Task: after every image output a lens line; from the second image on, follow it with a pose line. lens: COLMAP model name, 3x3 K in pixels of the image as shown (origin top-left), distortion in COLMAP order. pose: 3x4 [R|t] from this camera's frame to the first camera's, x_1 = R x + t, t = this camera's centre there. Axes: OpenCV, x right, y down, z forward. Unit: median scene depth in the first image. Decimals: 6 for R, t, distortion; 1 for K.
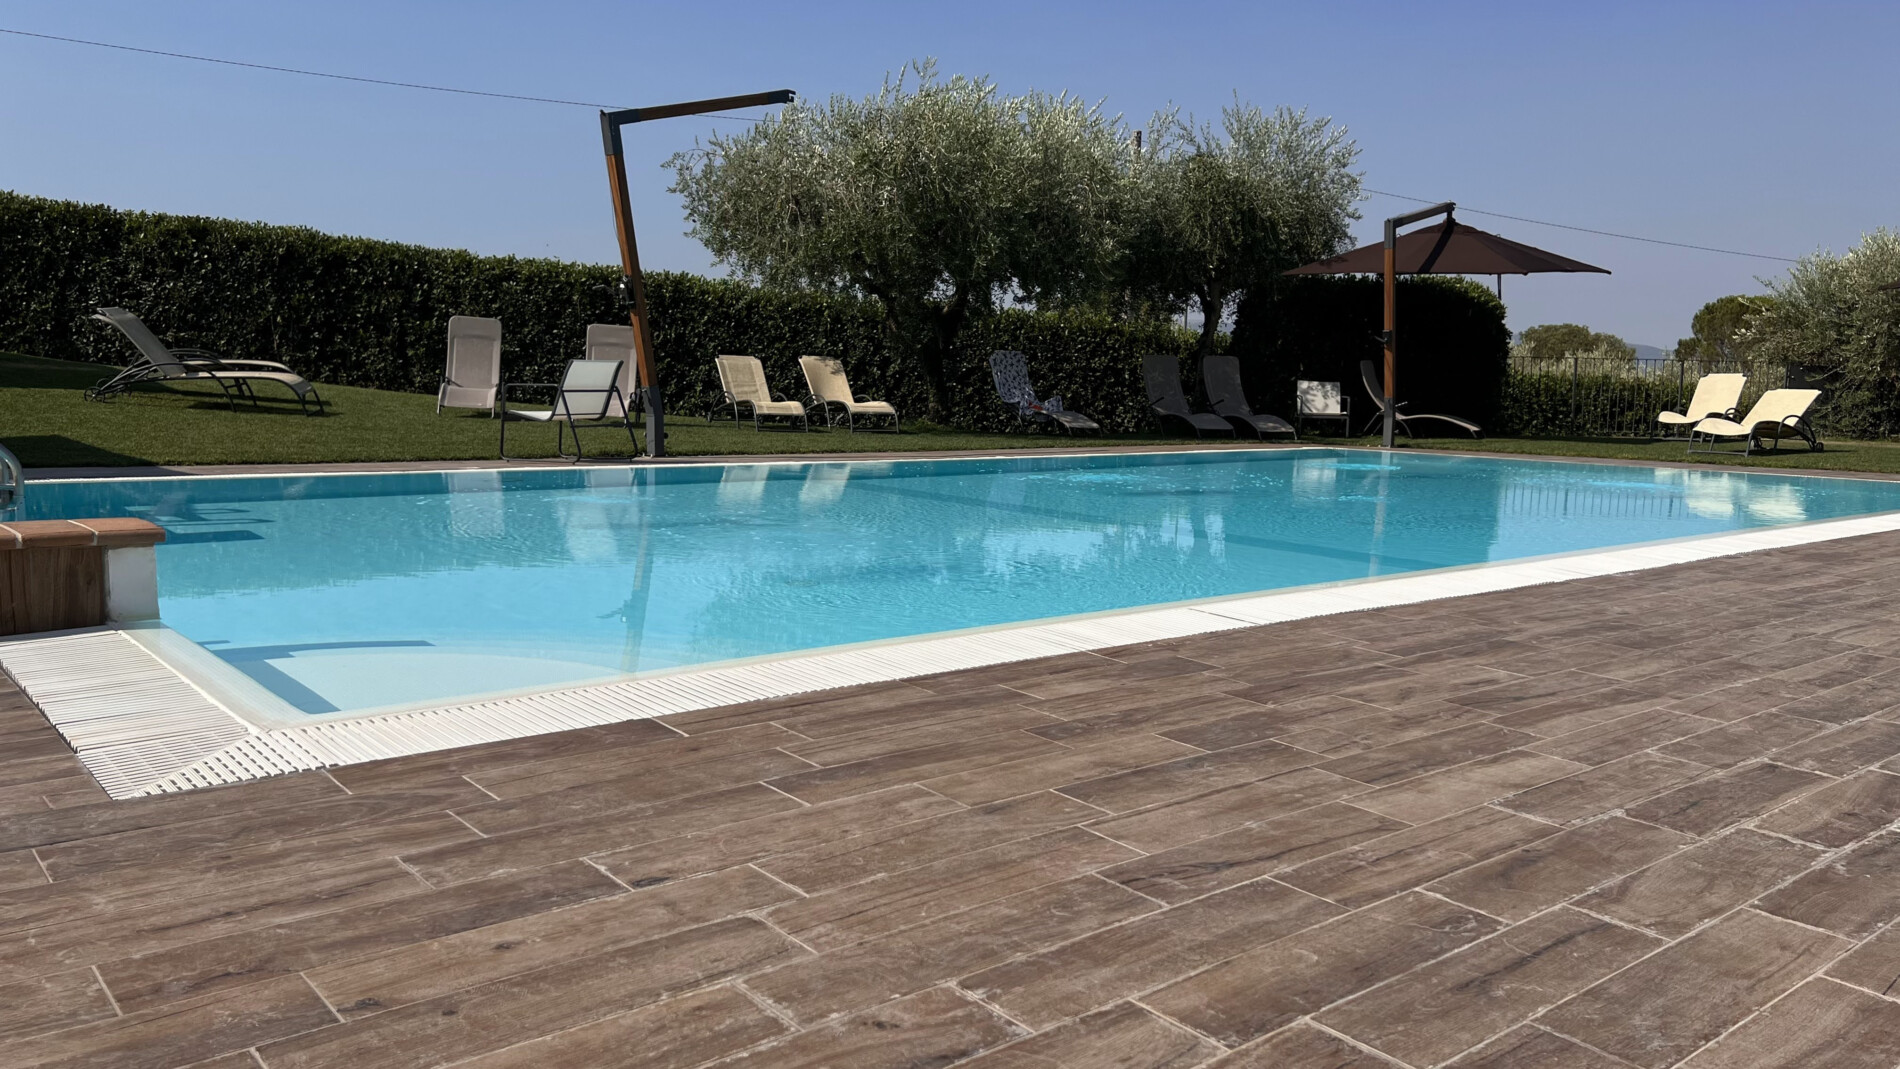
lens RADIAL K [[1442.9, 0, 944.3], [0, 1442.9, 577.6], [0, 0, 1]] dist [0.045554, -0.047195]
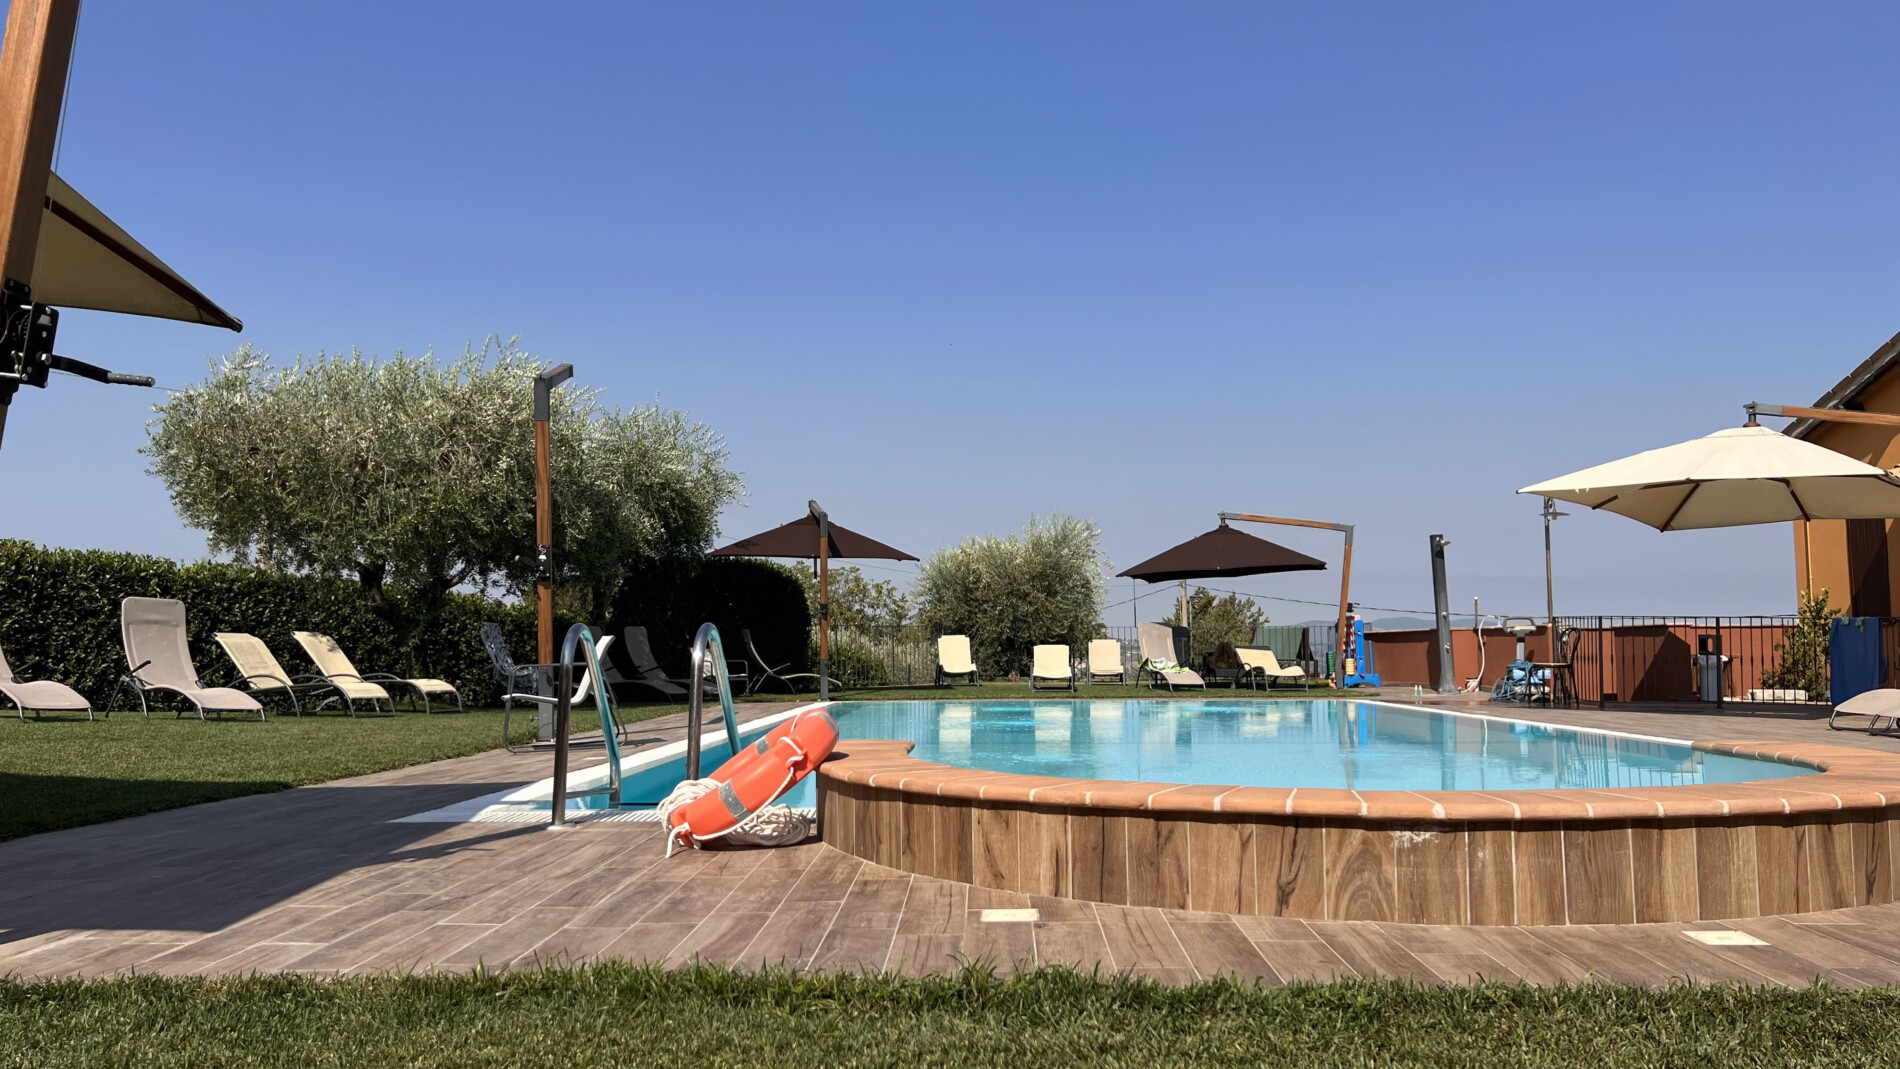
lens RADIAL K [[1442.9, 0, 930.0], [0, 1442.9, 522.1], [0, 0, 1]] dist [0.045554, -0.047195]
pose [[0.680026, 0.039979, 0.732097, -0.439137], [0.120833, 0.978748, -0.165687, -0.026290], [-0.723163, 0.201133, 0.660743, 0.126647]]
